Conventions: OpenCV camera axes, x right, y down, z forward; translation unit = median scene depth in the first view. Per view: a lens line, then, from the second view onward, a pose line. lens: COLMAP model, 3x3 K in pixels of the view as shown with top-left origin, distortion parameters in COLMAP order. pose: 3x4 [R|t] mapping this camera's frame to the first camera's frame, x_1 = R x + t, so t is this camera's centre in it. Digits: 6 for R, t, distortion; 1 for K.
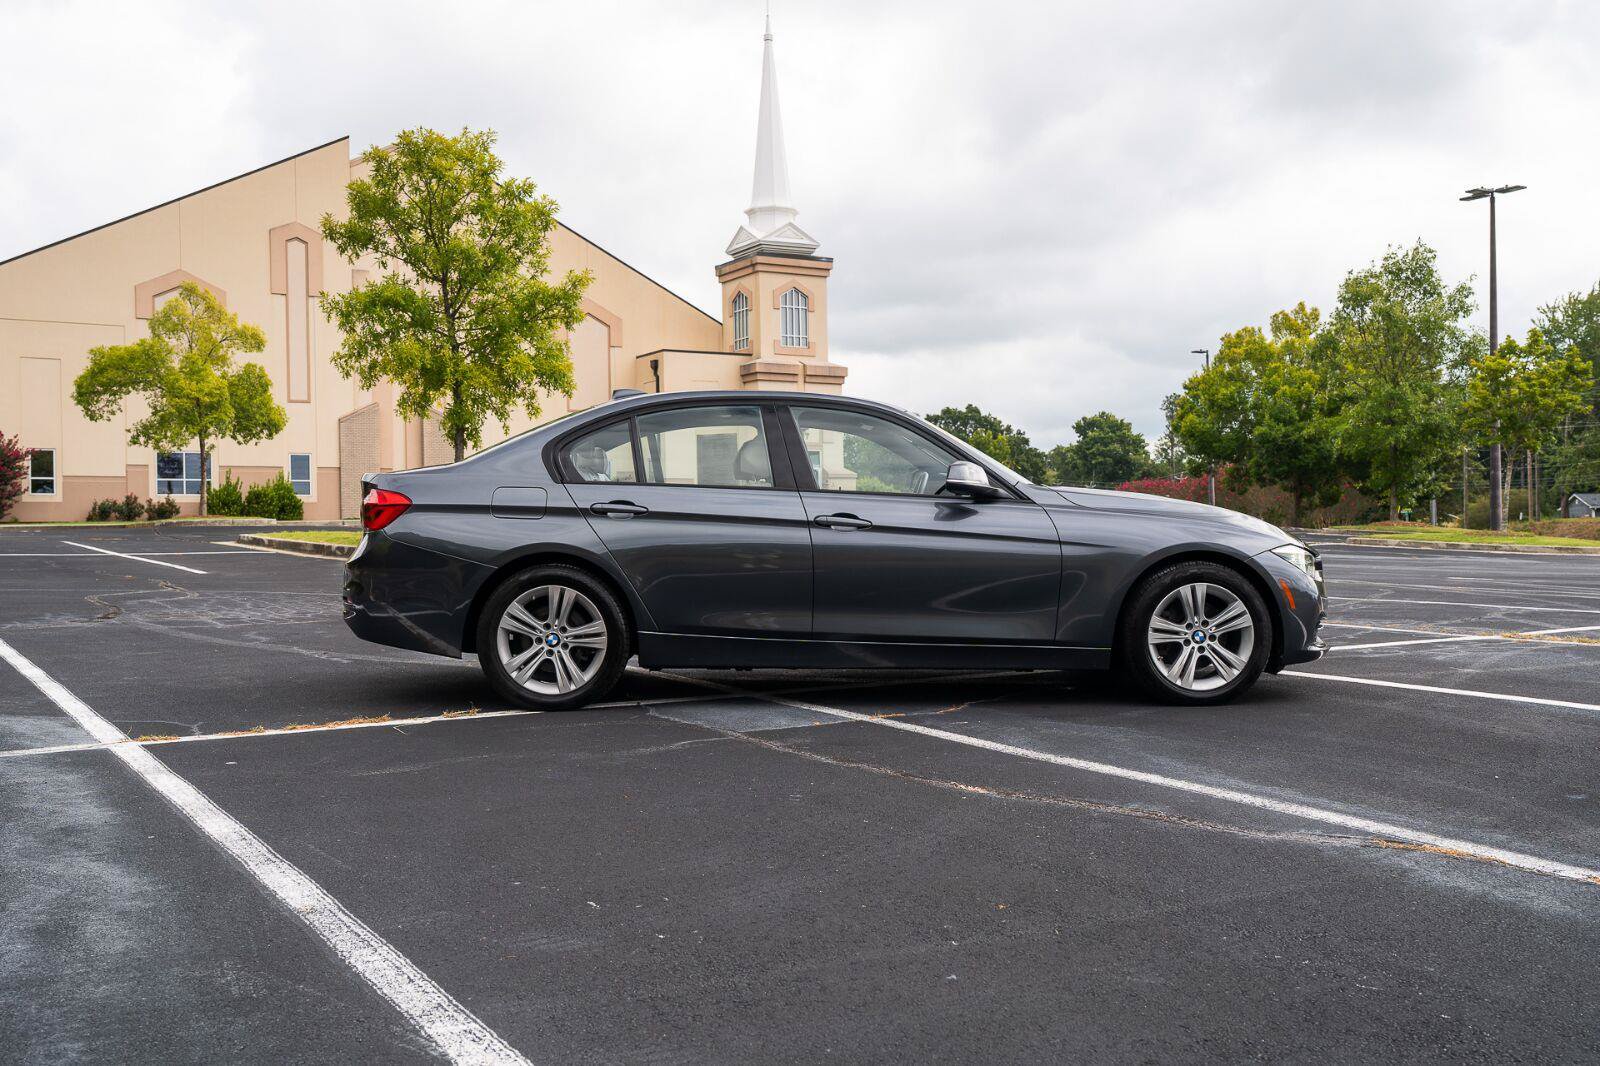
lens RADIAL K [[1561.0, 0, 792.7], [0, 1561.0, 533.5], [0, 0, 1]] dist [0.001927, 0.132242]
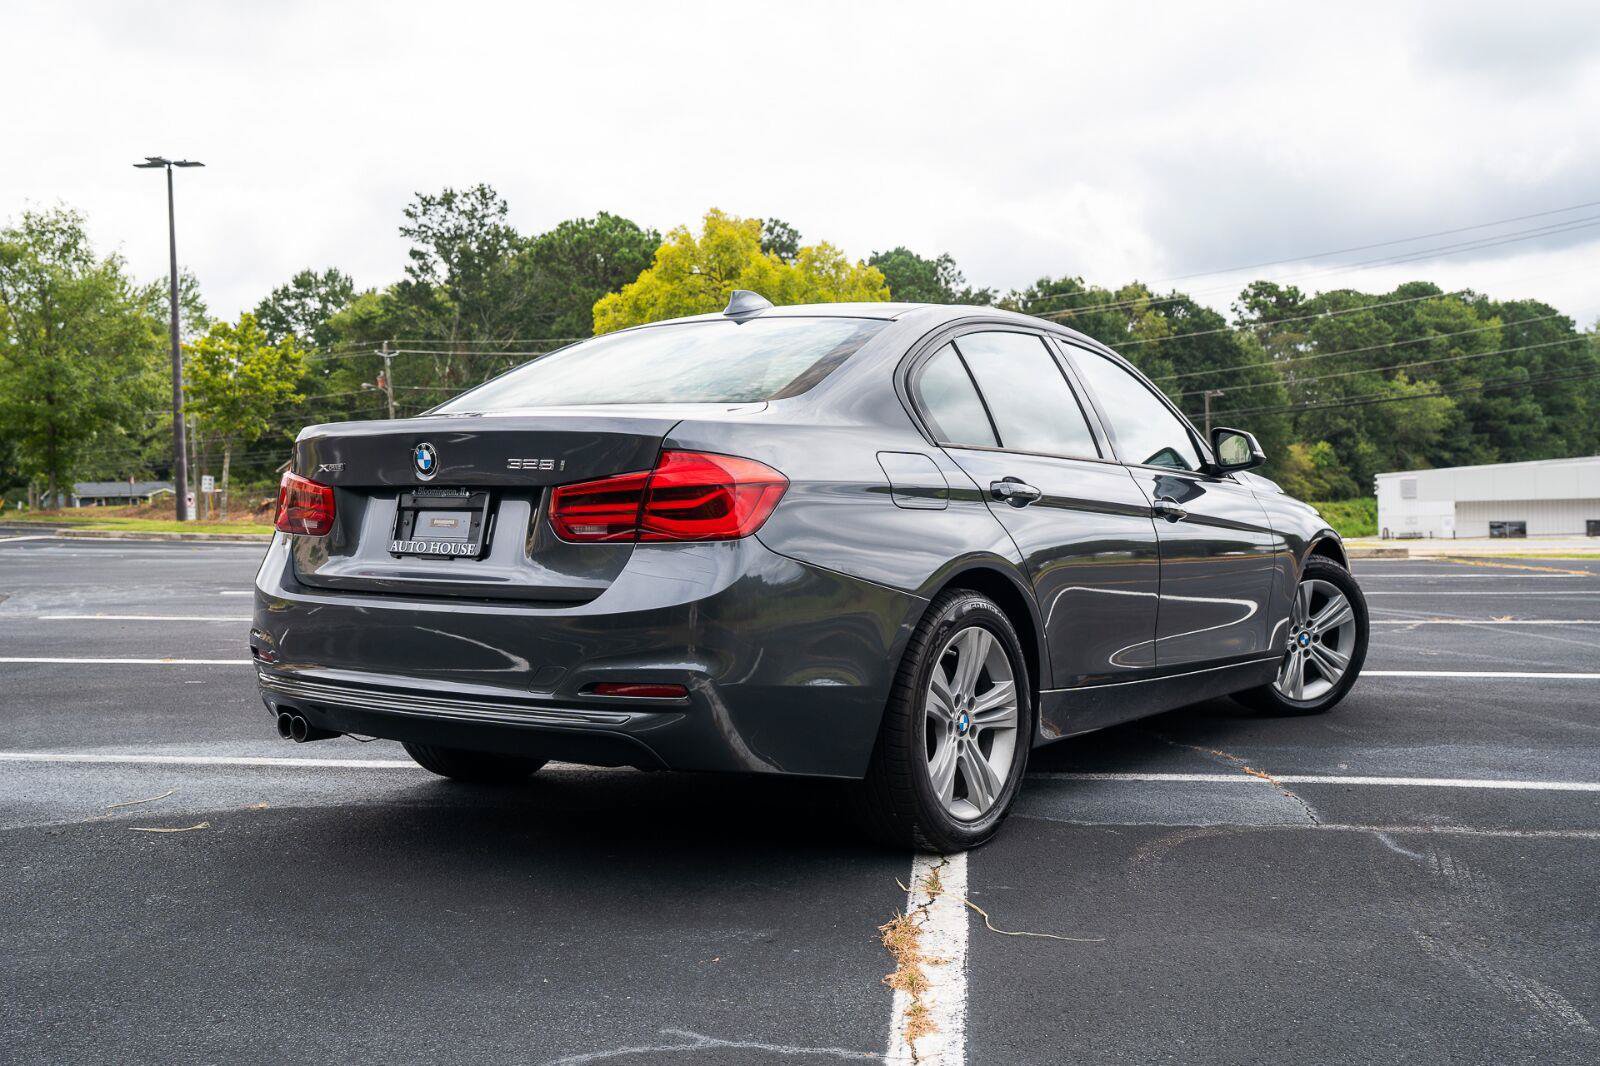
lens RADIAL K [[1593.2, 0, 800.0], [0, 1593.2, 533.0], [0, 0, 1]] dist [0.006793, 0.159436]
pose [[0.597274, -0.016633, 0.801865, -0.193308], [0.011664, 0.999859, 0.012051, -0.002450], [-0.801952, 0.002155, 0.597384, 0.208627]]
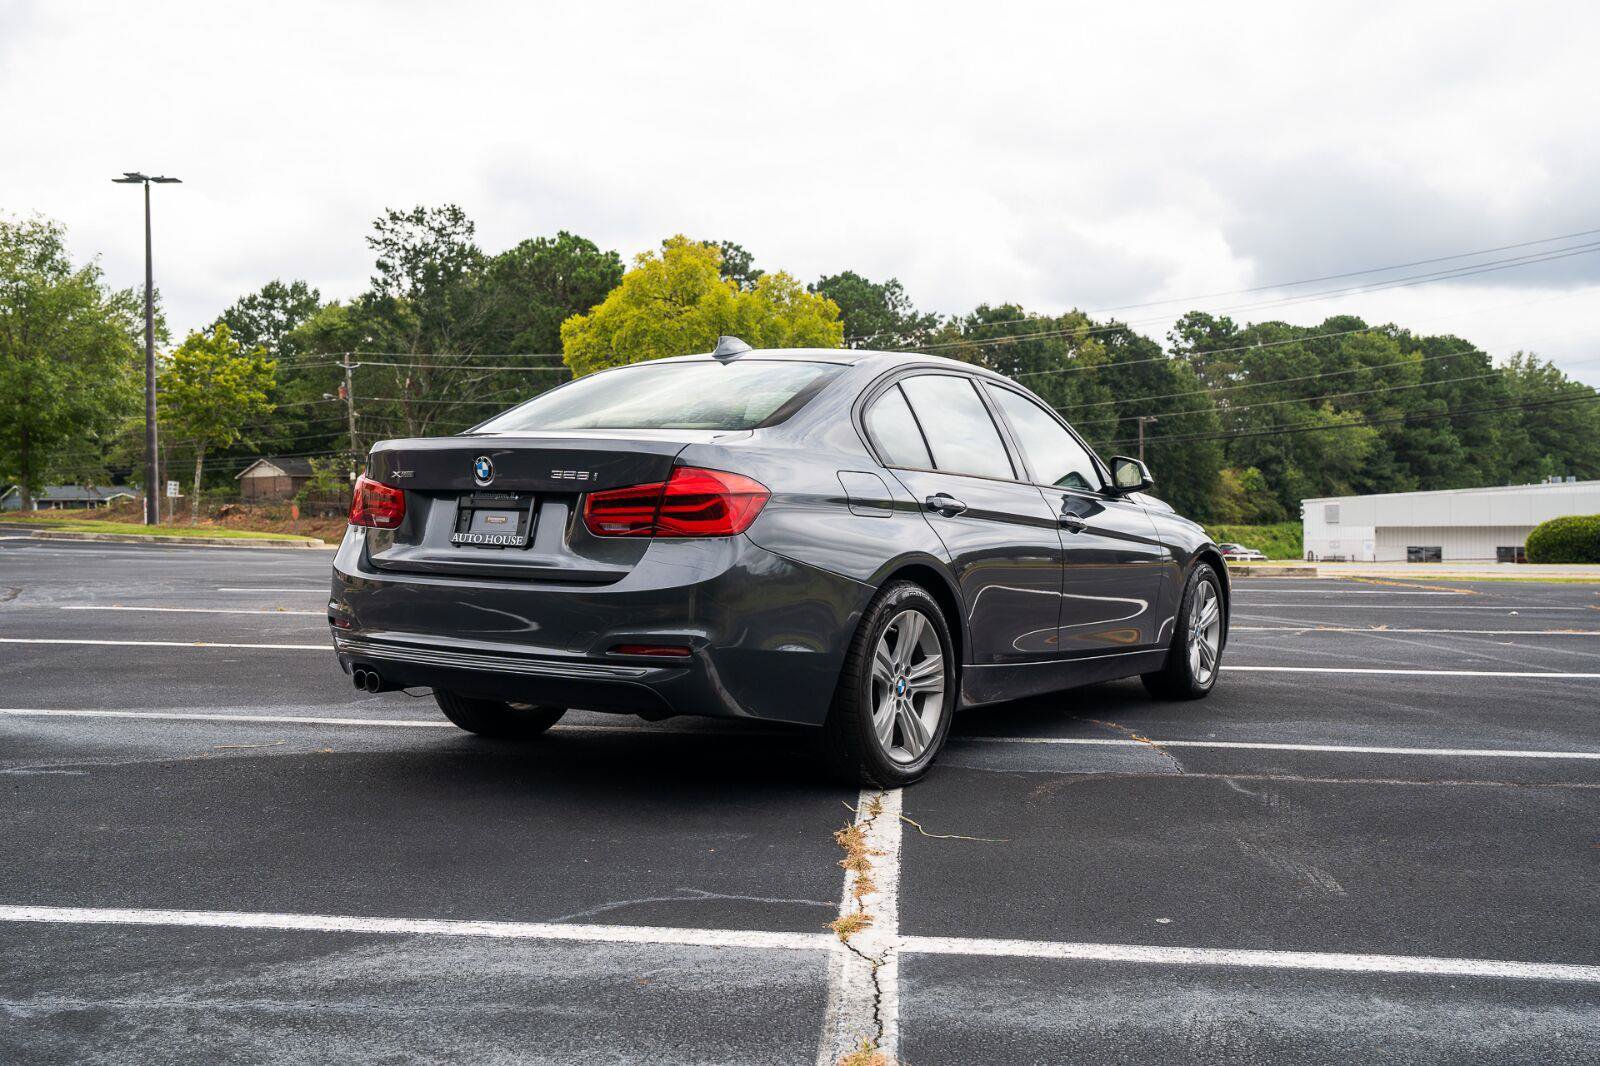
lens RADIAL K [[1561.0, 0, 792.7], [0, 1561.0, 533.5], [0, 0, 1]] dist [0.001927, 0.132242]
pose [[0.573803, 0.000449, 0.818993, -0.227507], [-0.005009, 0.999983, 0.002961, -0.001019], [-0.818978, -0.005801, 0.573796, 0.187690]]
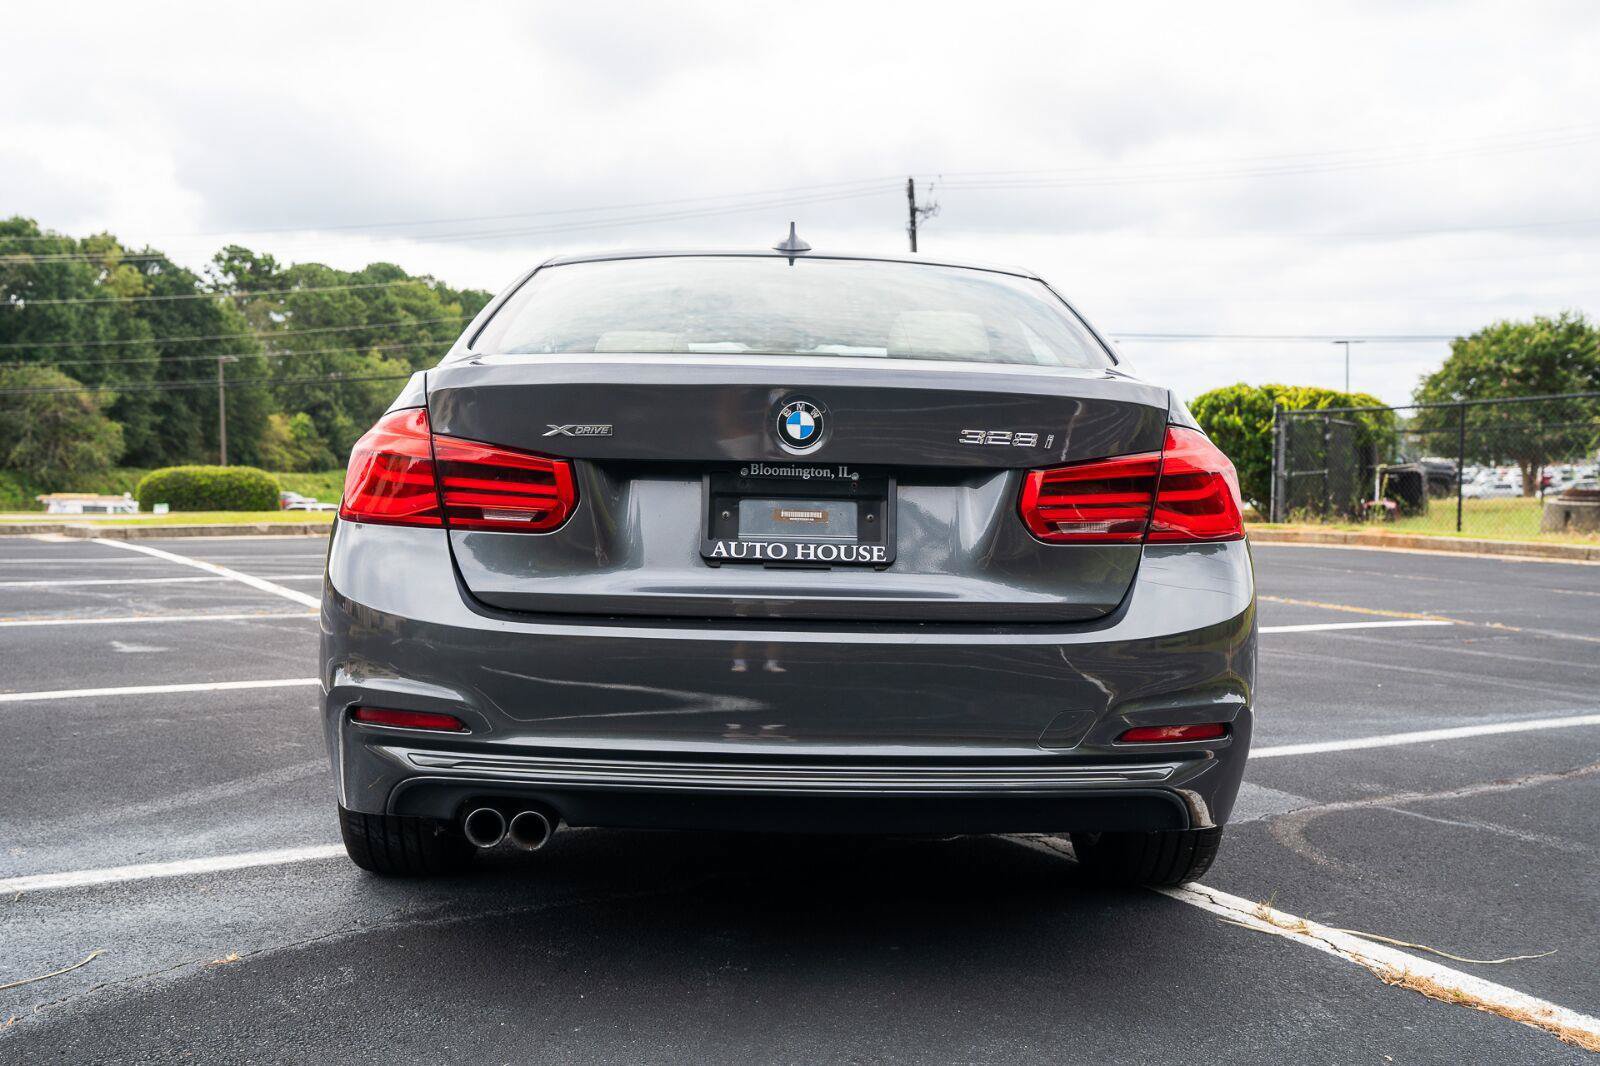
lens RADIAL K [[1571.6, 0, 808.5], [0, 1571.6, 559.4], [0, 0, 1]] dist [0.035425, 0.003785]
pose [[-0.007039, -0.051274, 0.998660, -0.197434], [-0.000578, 0.998685, 0.051271, -0.004560], [-0.999975, -0.000217, -0.007059, 0.331703]]
